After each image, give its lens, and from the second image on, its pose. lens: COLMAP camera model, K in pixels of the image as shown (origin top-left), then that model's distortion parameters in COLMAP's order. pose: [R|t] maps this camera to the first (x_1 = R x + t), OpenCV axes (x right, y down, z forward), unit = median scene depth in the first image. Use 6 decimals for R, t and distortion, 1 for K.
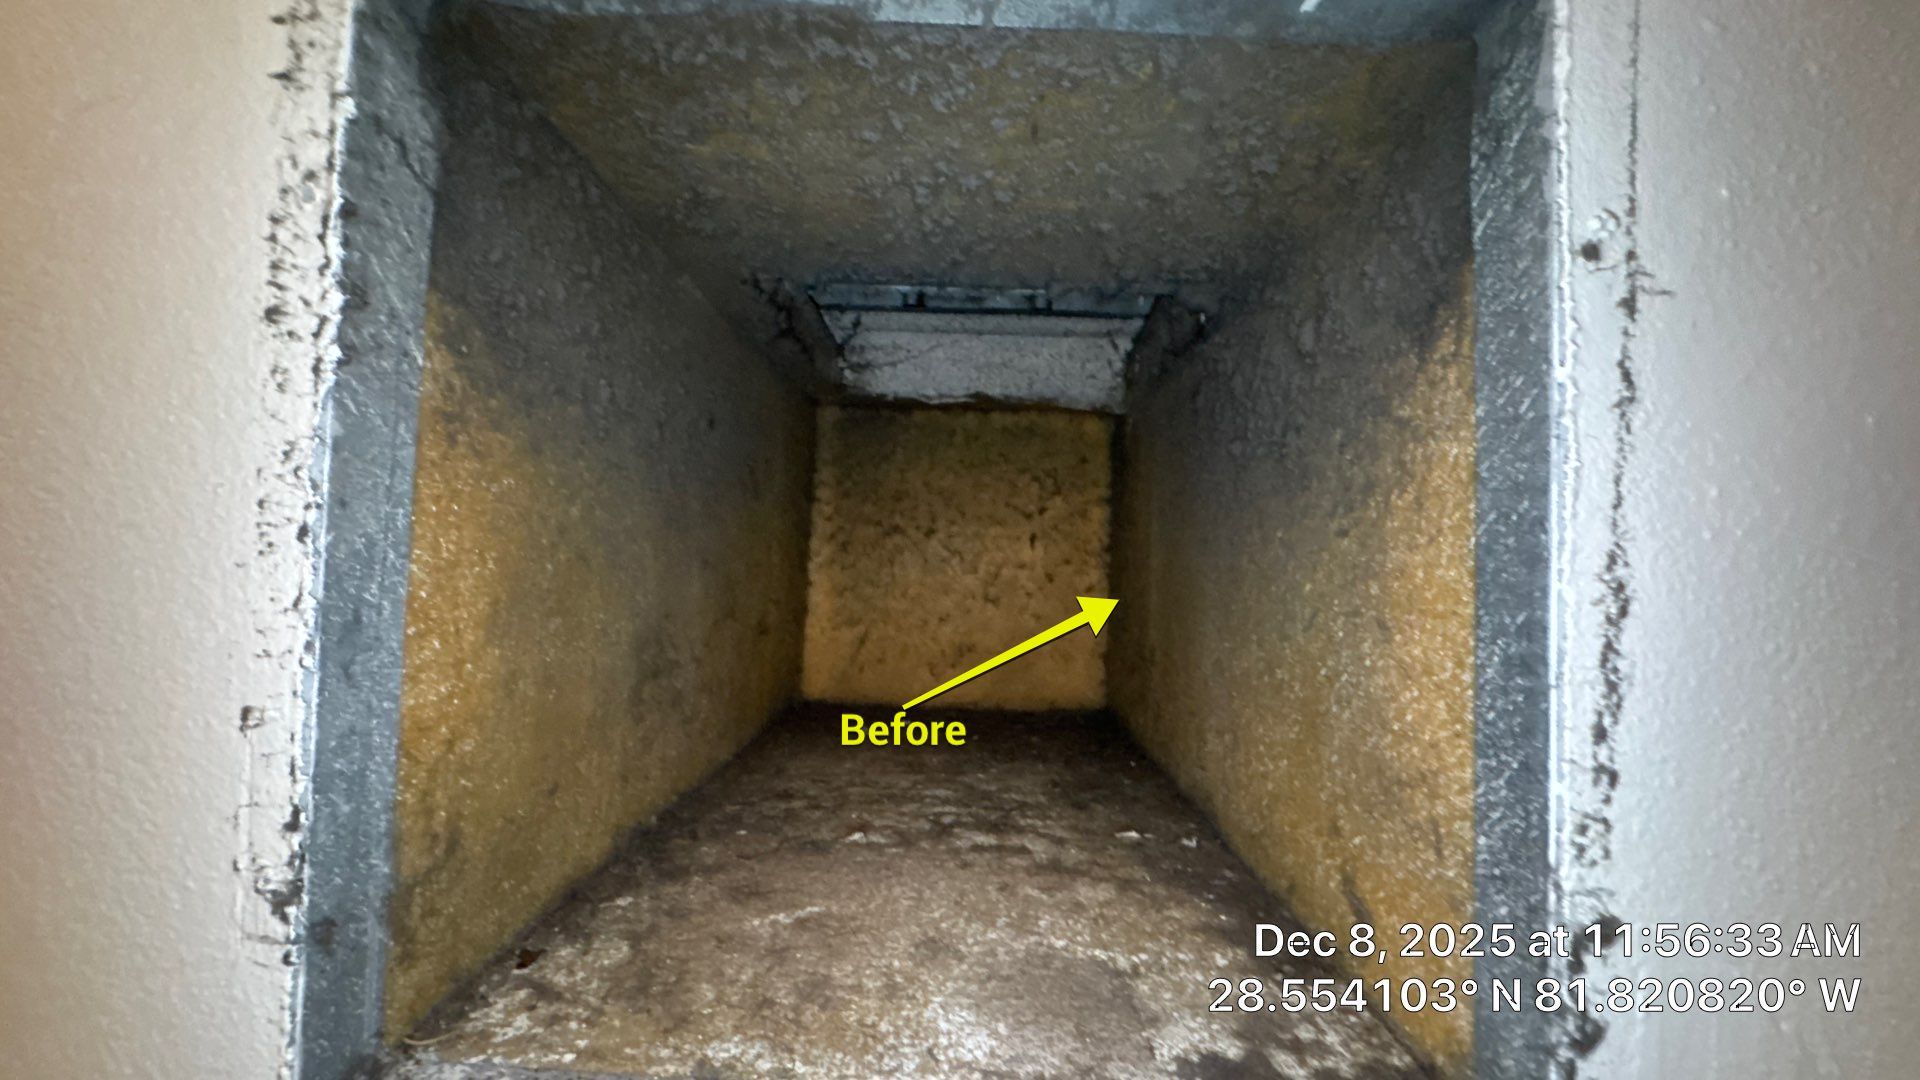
lens RADIAL K [[773.4, 0, 958.9], [0, 773.4, 537.3], [0, 0, 1]] dist [-0.006244, 0.000604]
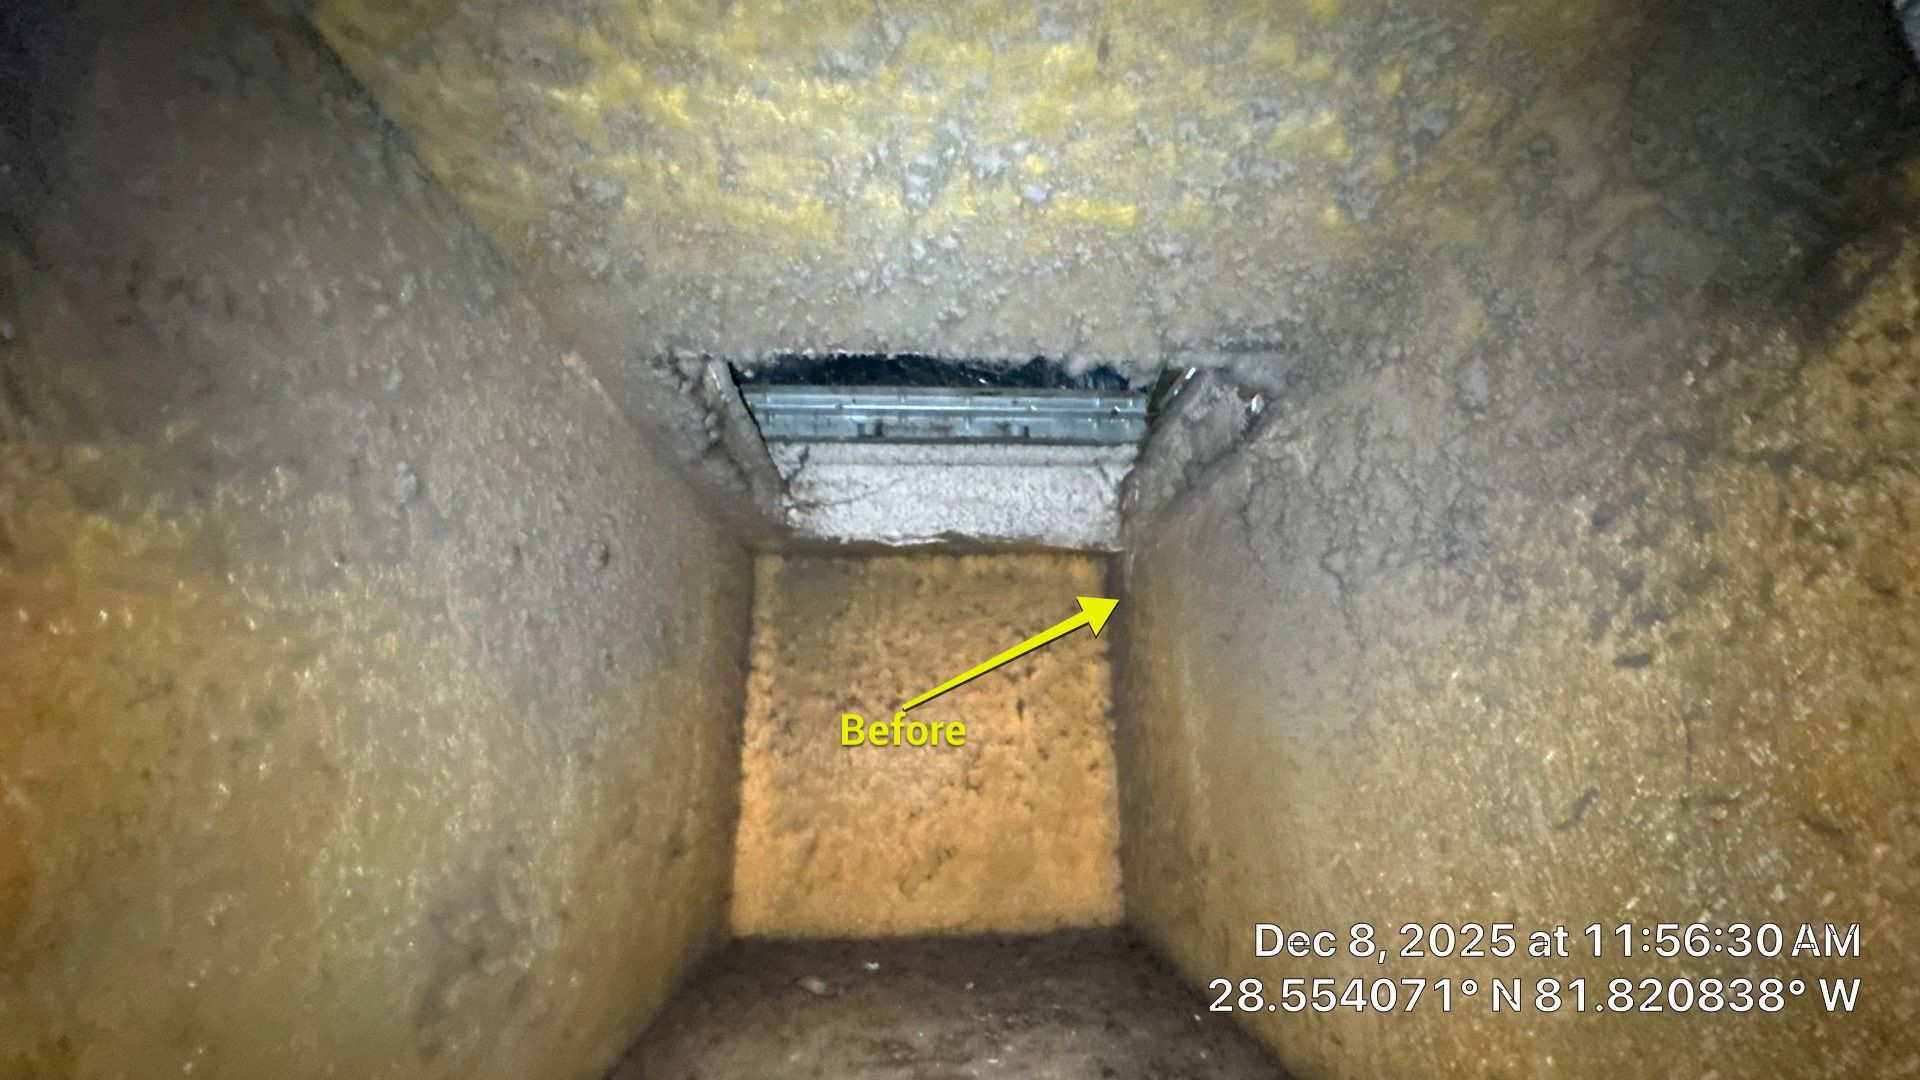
lens RADIAL K [[773.4, 0, 958.6], [0, 773.4, 535.9], [0, 0, 1]] dist [-0.006244, 0.000604]
pose [[0.996467, -0.027229, 0.079452, -0.061169], [0.044128, 0.974631, -0.219423, 0.006212], [-0.071462, 0.222154, 0.972389, 0.334243]]
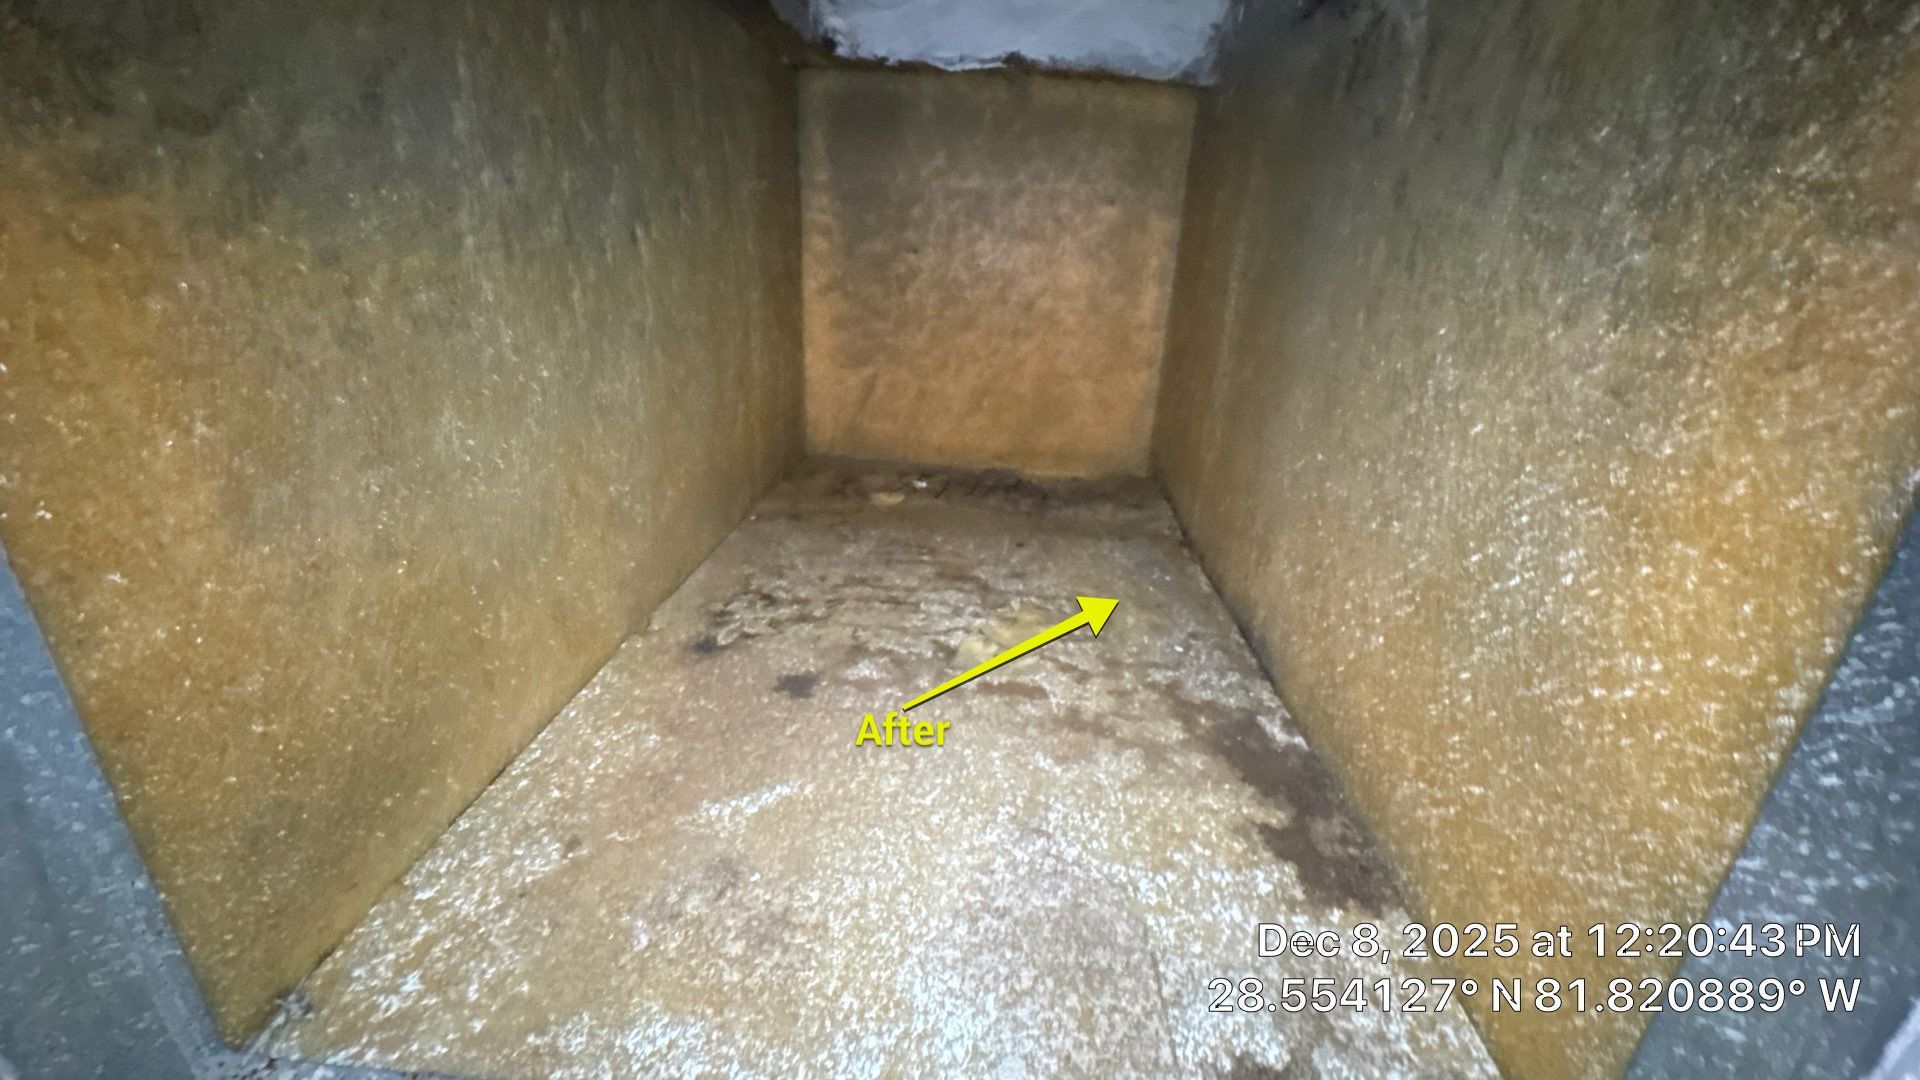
lens RADIAL K [[773.4, 0, 960.8], [0, 773.4, 543.2], [0, 0, 1]] dist [-0.006244, 0.000604]
pose [[0.998847, 0.024260, -0.041423, 0.029766], [-0.006101, 0.920060, 0.391731, -0.087942], [0.047615, -0.391026, 0.919147, 0.281753]]
